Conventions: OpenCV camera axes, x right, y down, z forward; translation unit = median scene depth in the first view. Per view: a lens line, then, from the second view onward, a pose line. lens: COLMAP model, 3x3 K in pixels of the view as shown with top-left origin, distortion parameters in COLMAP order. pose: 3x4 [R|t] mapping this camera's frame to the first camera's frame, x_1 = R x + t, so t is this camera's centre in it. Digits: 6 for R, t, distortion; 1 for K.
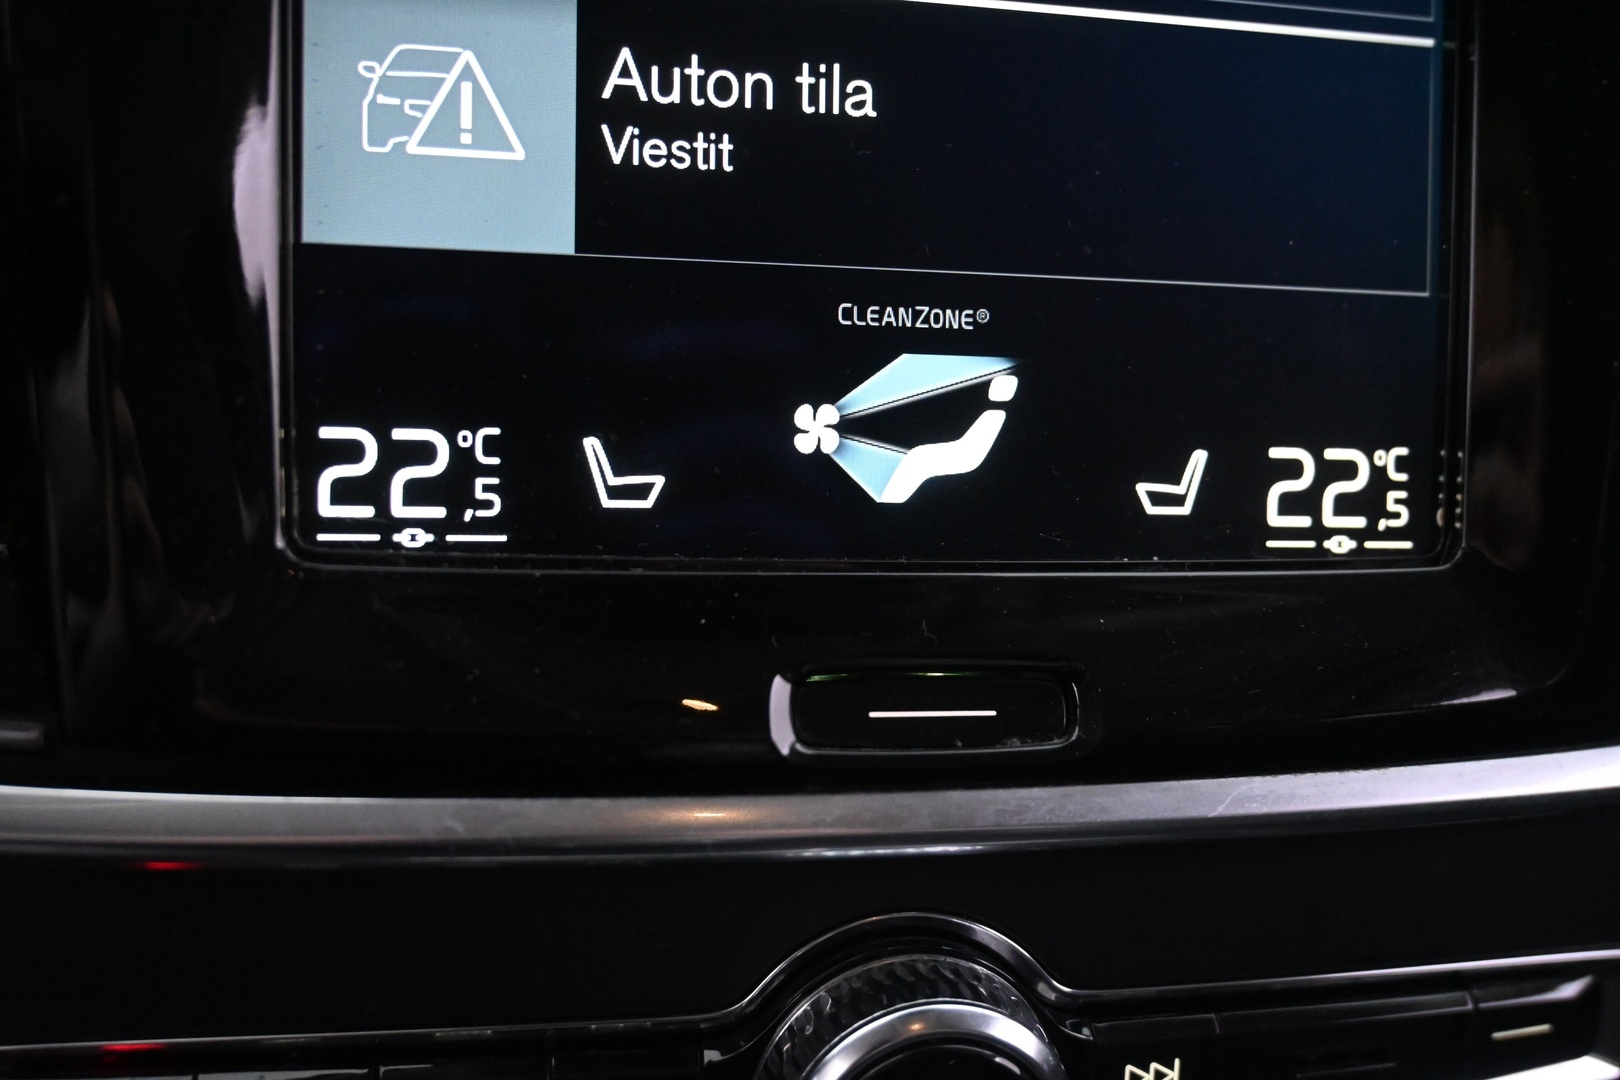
lens RADIAL K [[1538.5, 0, 810.0], [0, 1538.5, 540.0], [0, 0, 1]] dist [-0.000936, -0.013593]
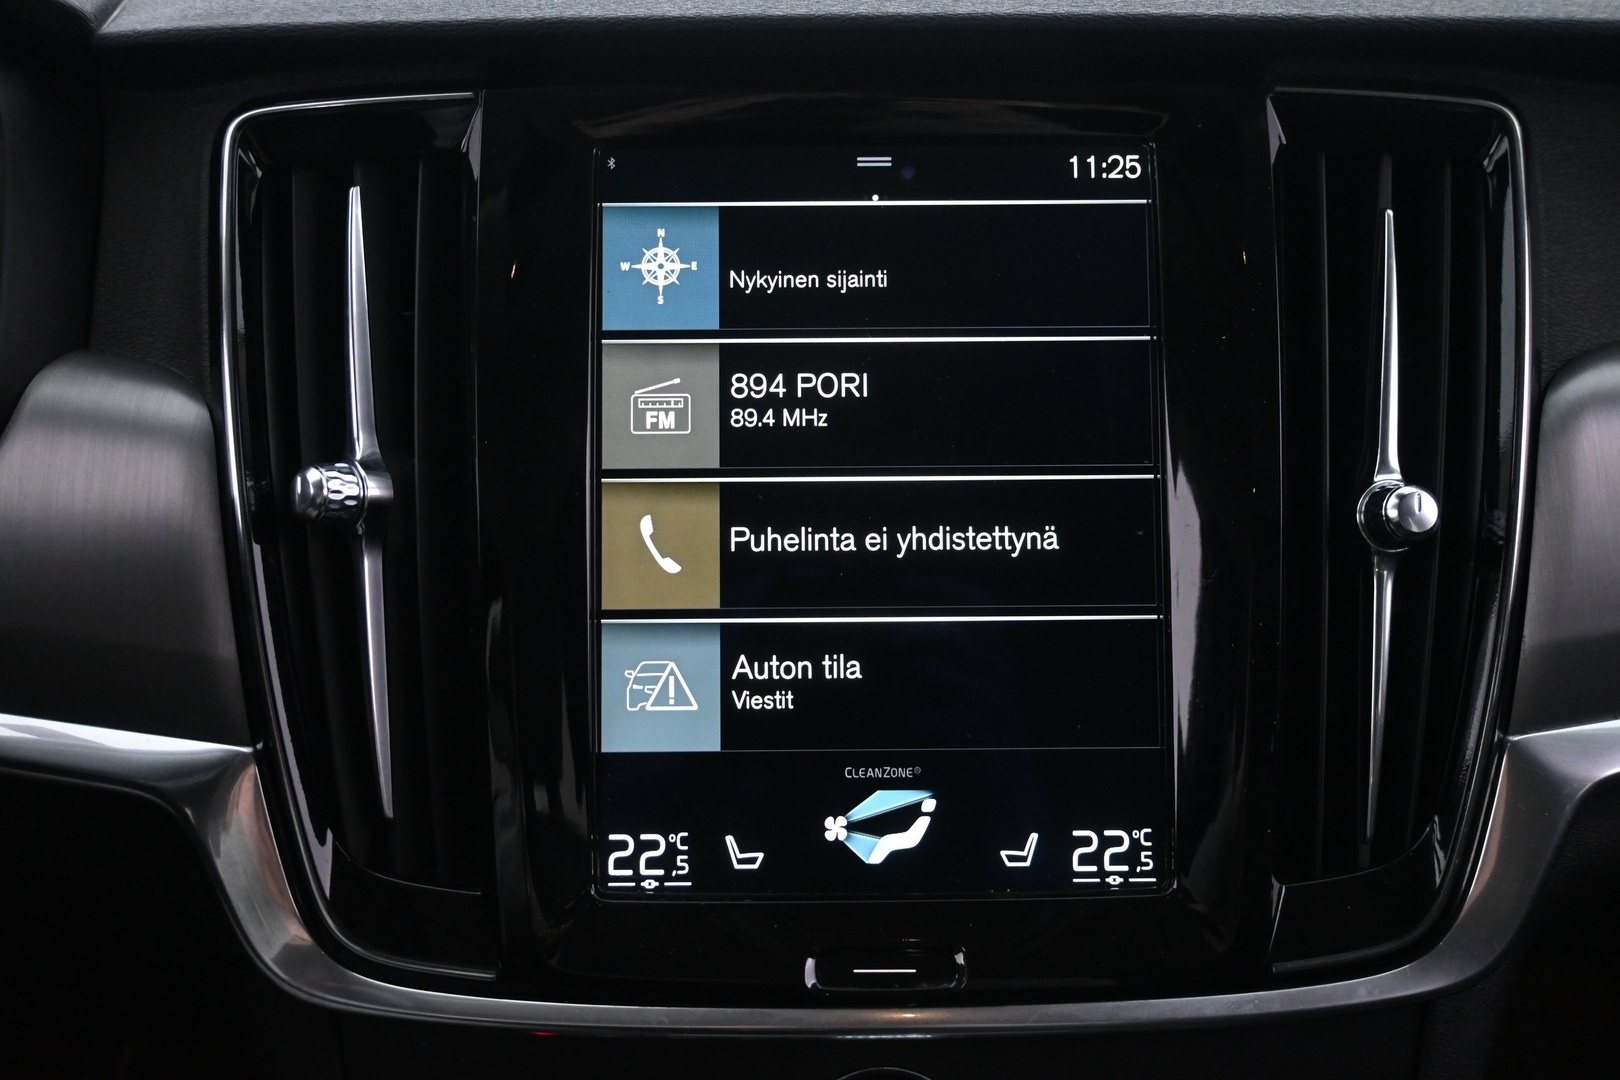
lens RADIAL K [[1538.5, 0, 810.0], [0, 1538.5, 540.0], [0, 0, 1]] dist [-0.000936, -0.013593]
pose [[0.977417, -0.038168, -0.207844, 0.430525], [0.015531, 0.993868, -0.109473, -0.239474], [0.210748, 0.103772, 0.972017, -1.111938]]
